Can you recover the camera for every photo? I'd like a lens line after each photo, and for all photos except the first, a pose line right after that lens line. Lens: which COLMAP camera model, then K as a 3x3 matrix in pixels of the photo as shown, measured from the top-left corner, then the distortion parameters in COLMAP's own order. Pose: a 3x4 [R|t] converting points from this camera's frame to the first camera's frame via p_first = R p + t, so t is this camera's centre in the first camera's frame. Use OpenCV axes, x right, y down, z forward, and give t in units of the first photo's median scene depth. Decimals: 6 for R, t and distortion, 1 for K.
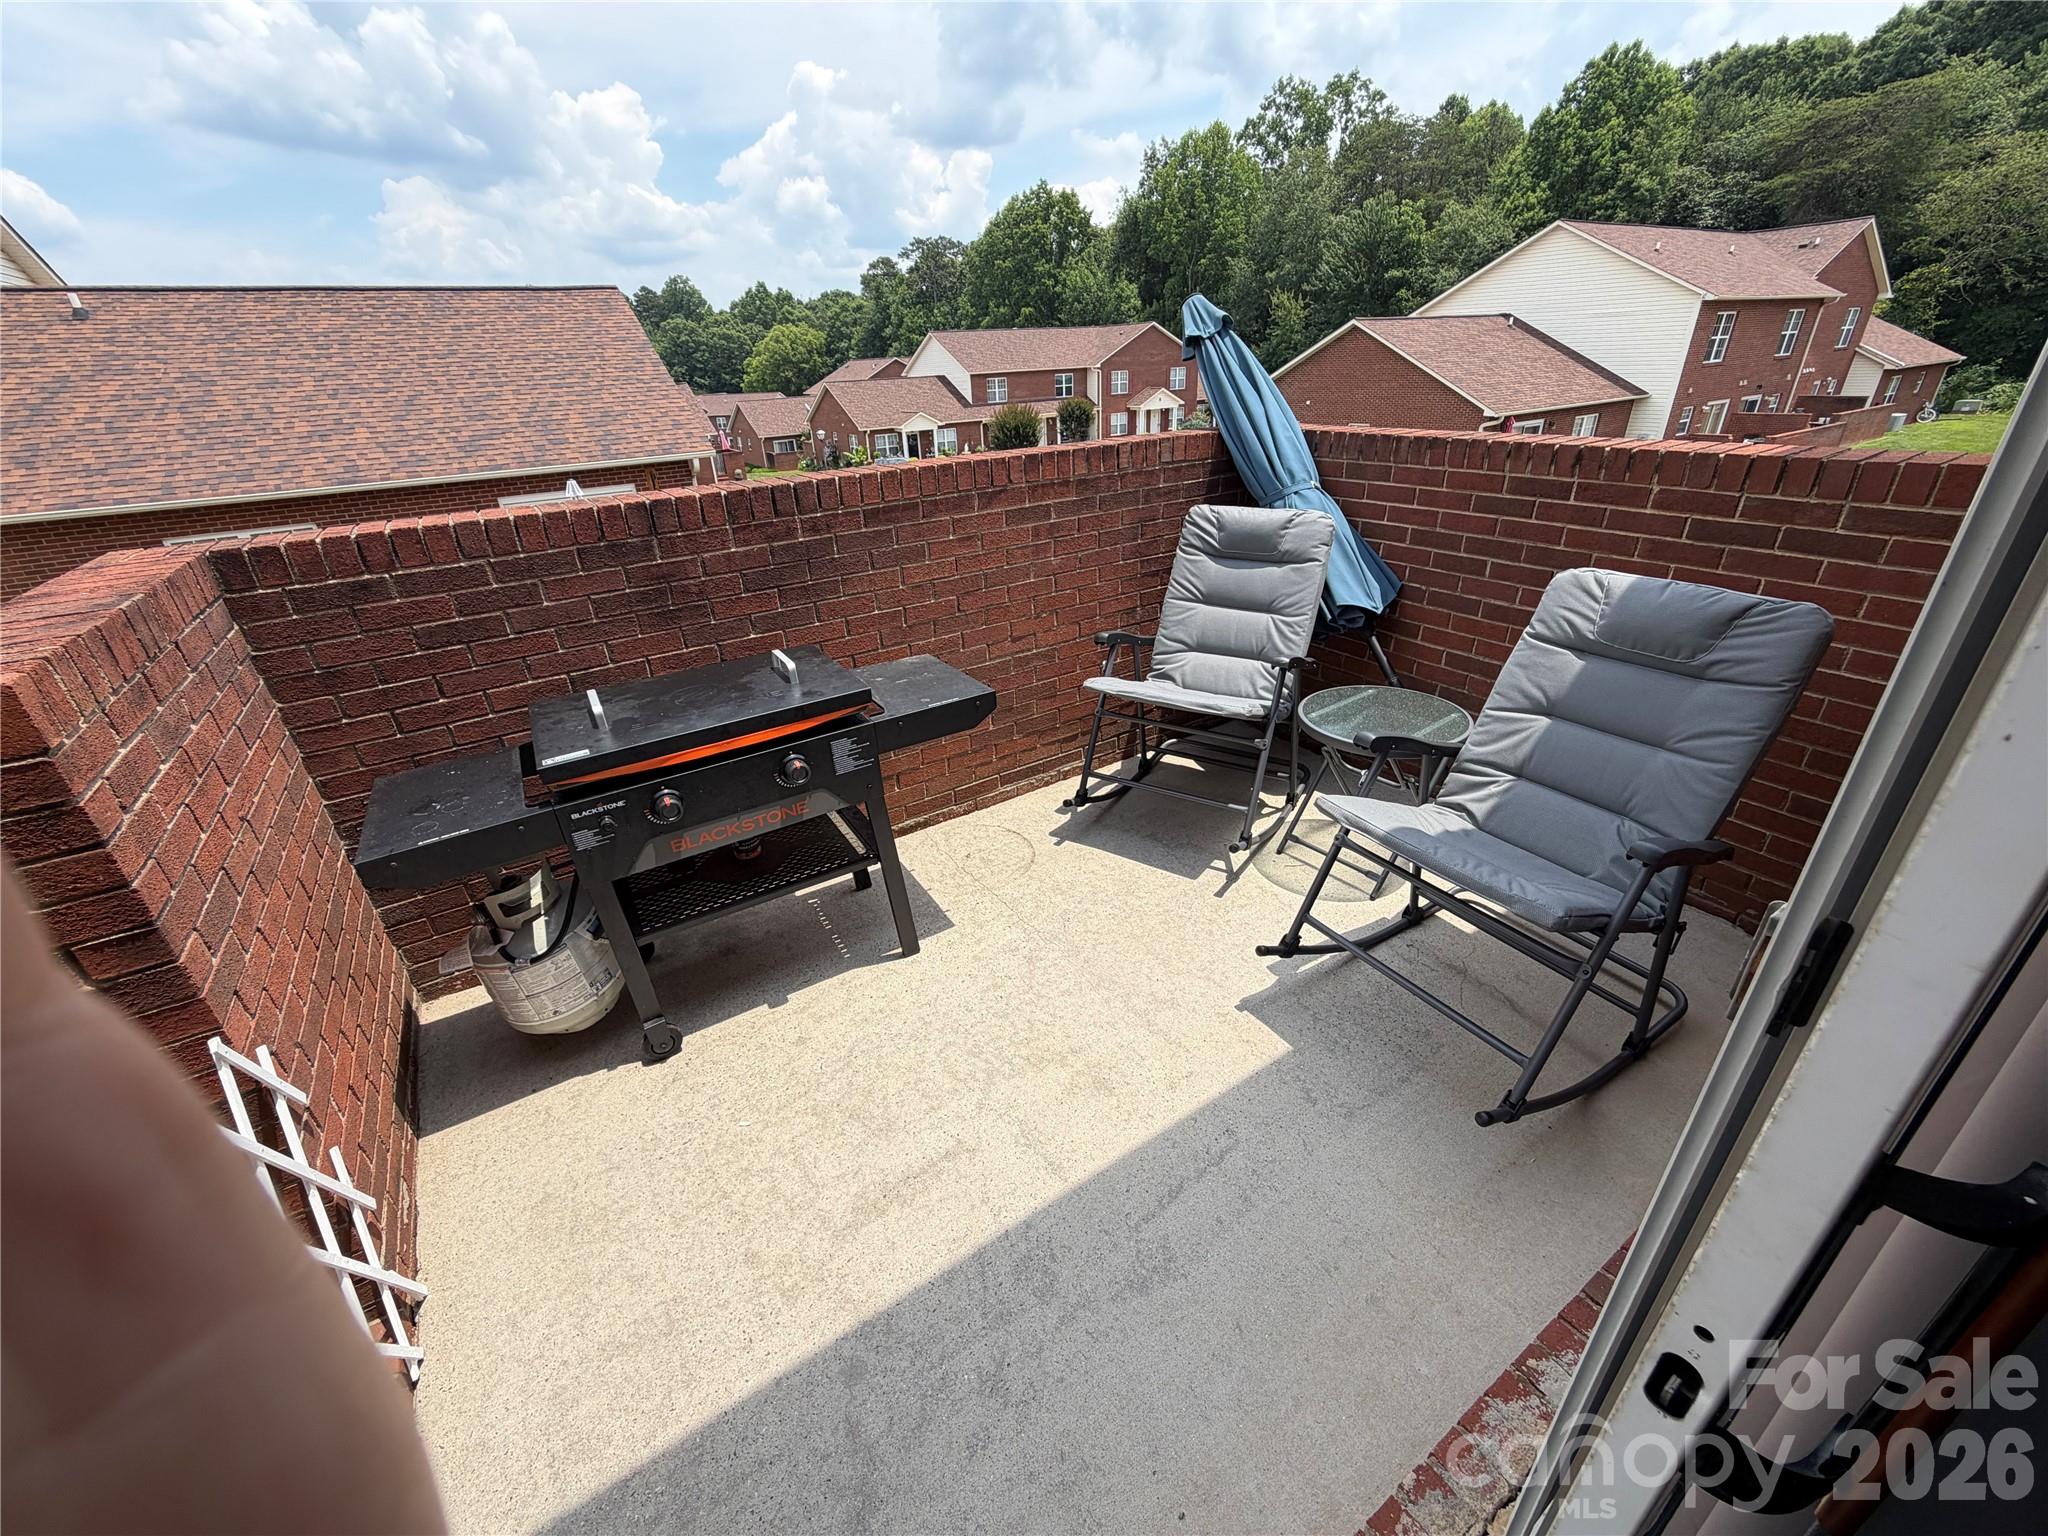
lens RADIAL K [[816.8, 0, 1016.9], [0, 816.8, 767.6], [0, 0, 1]] dist [-0.000015, 0.000042]
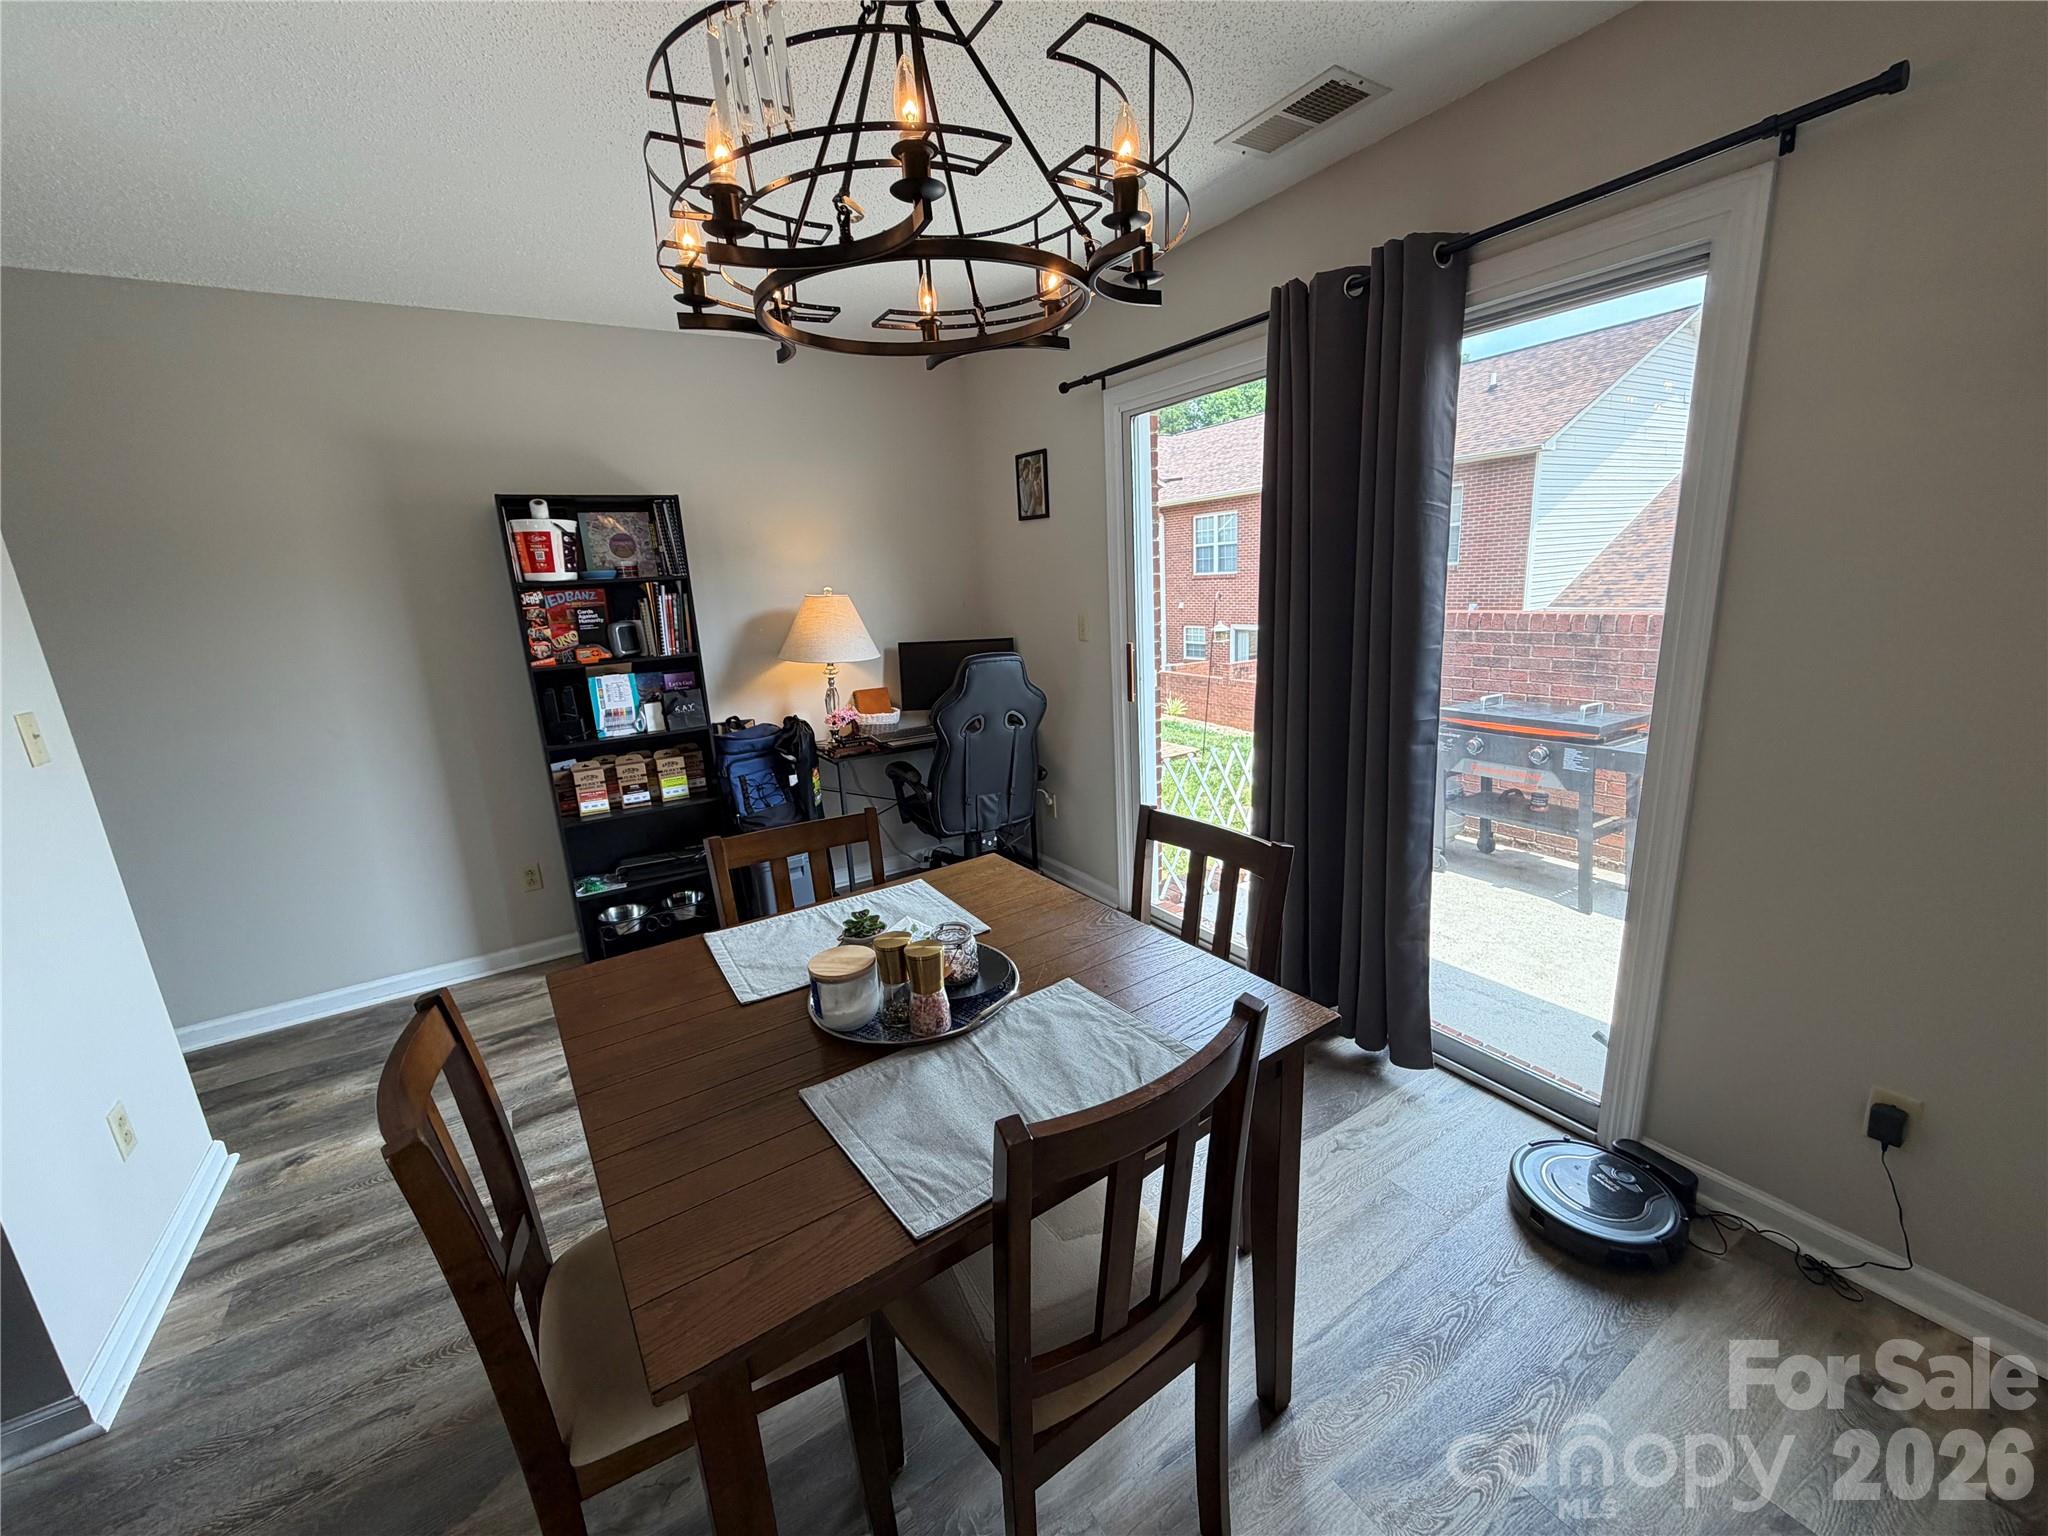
lens RADIAL K [[816.8, 0, 1016.9], [0, 816.8, 767.6], [0, 0, 1]] dist [-0.000015, 0.000042]
pose [[0.008792, 0.279251, -0.960178, 0.843989], [-0.401407, 0.880440, 0.252385, 0.021165], [0.915858, 0.383203, 0.119834, -0.166807]]
